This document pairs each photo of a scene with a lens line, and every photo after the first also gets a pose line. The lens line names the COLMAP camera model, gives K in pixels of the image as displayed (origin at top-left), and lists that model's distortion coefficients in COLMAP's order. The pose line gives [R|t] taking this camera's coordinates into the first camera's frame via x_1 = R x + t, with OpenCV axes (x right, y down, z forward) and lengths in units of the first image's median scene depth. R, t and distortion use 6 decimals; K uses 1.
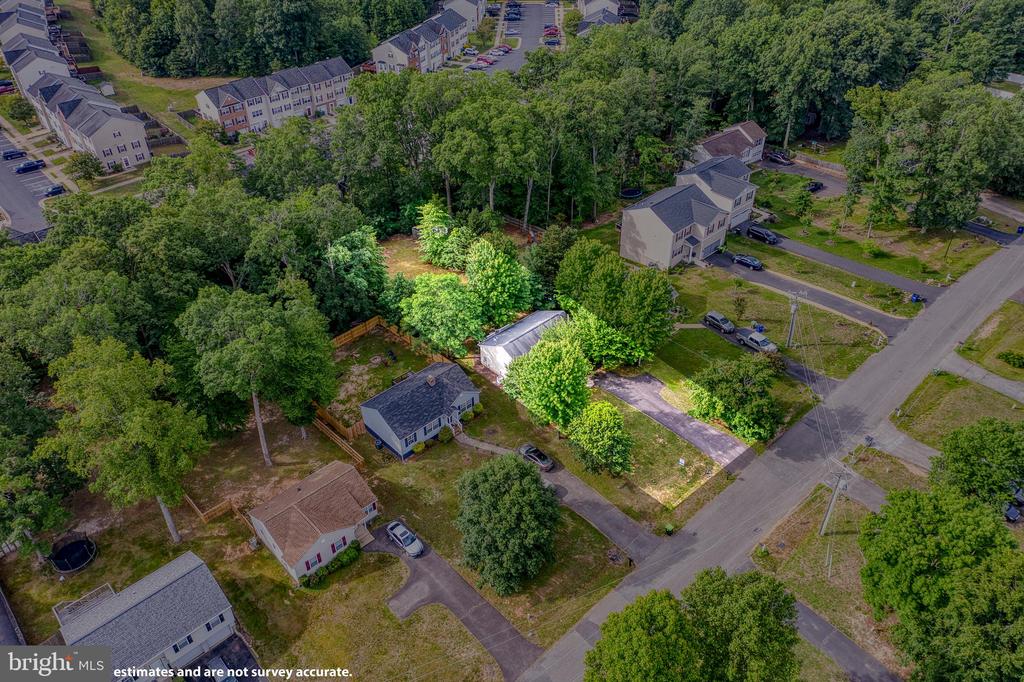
lens RADIAL K [[780.1, 0, 508.8], [0, 780.1, 336.1], [0, 0, 1]] dist [0.039684, 0.000939]
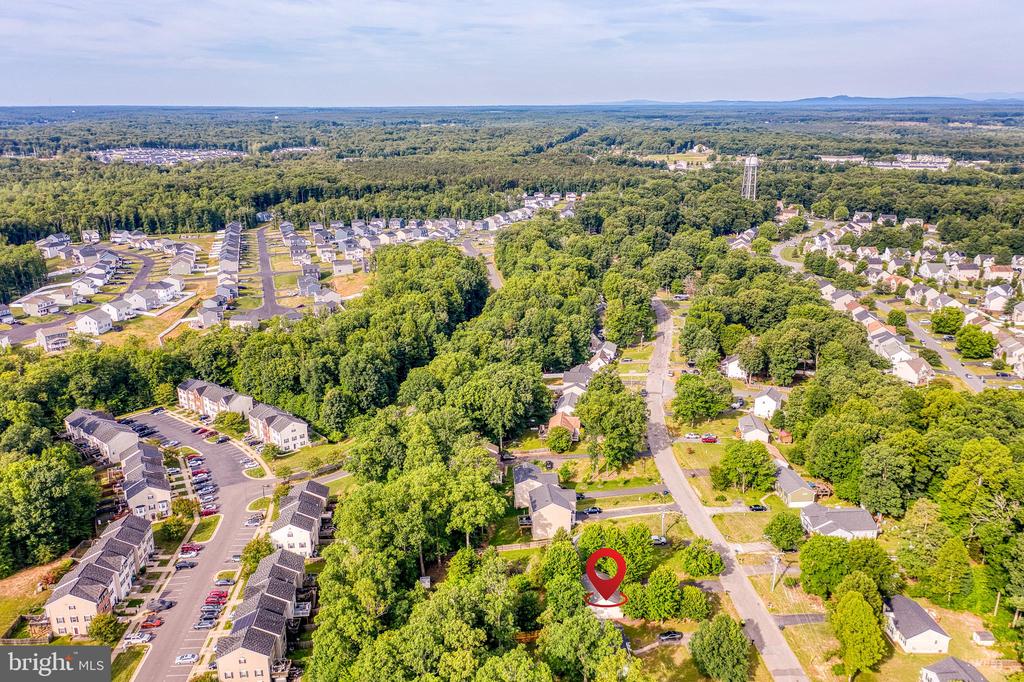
lens RADIAL K [[780.1, 0, 508.8], [0, 780.1, 336.1], [0, 0, 1]] dist [0.039684, 0.000939]
pose [[0.610262, -0.212353, 0.763208, -1.086777], [0.472390, 0.870927, -0.135400, -0.289840], [-0.635947, 0.443162, 0.631807, -0.183591]]
